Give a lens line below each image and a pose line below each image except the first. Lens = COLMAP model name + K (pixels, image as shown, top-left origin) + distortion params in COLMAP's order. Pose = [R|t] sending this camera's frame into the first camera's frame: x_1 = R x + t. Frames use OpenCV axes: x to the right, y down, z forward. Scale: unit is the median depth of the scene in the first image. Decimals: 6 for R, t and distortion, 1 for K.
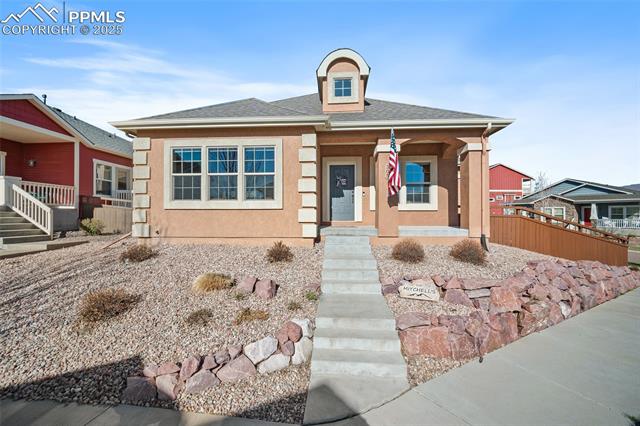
lens RADIAL K [[234.0, 0, 320.0], [0, 234.0, 213.0], [0, 0, 1]] dist [-0.000165, 0.000000]
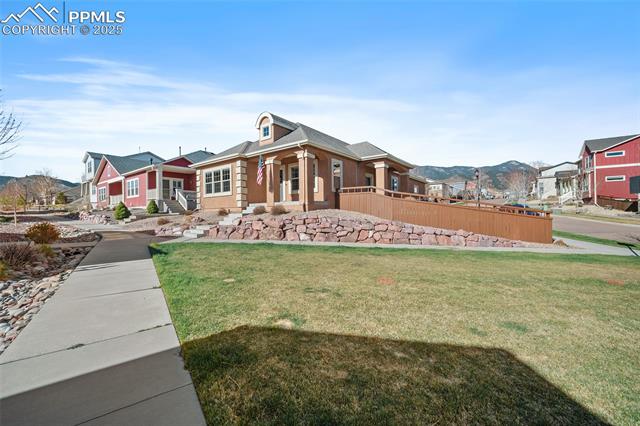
lens RADIAL K [[234.0, 0, 320.0], [0, 234.0, 213.0], [0, 0, 1]] dist [-0.000165, 0.000000]
pose [[0.846230, -0.009833, -0.532727, 1.731326], [0.016240, 0.999841, 0.007342, 0.150450], [0.532570, -0.014864, 0.846255, -0.468534]]
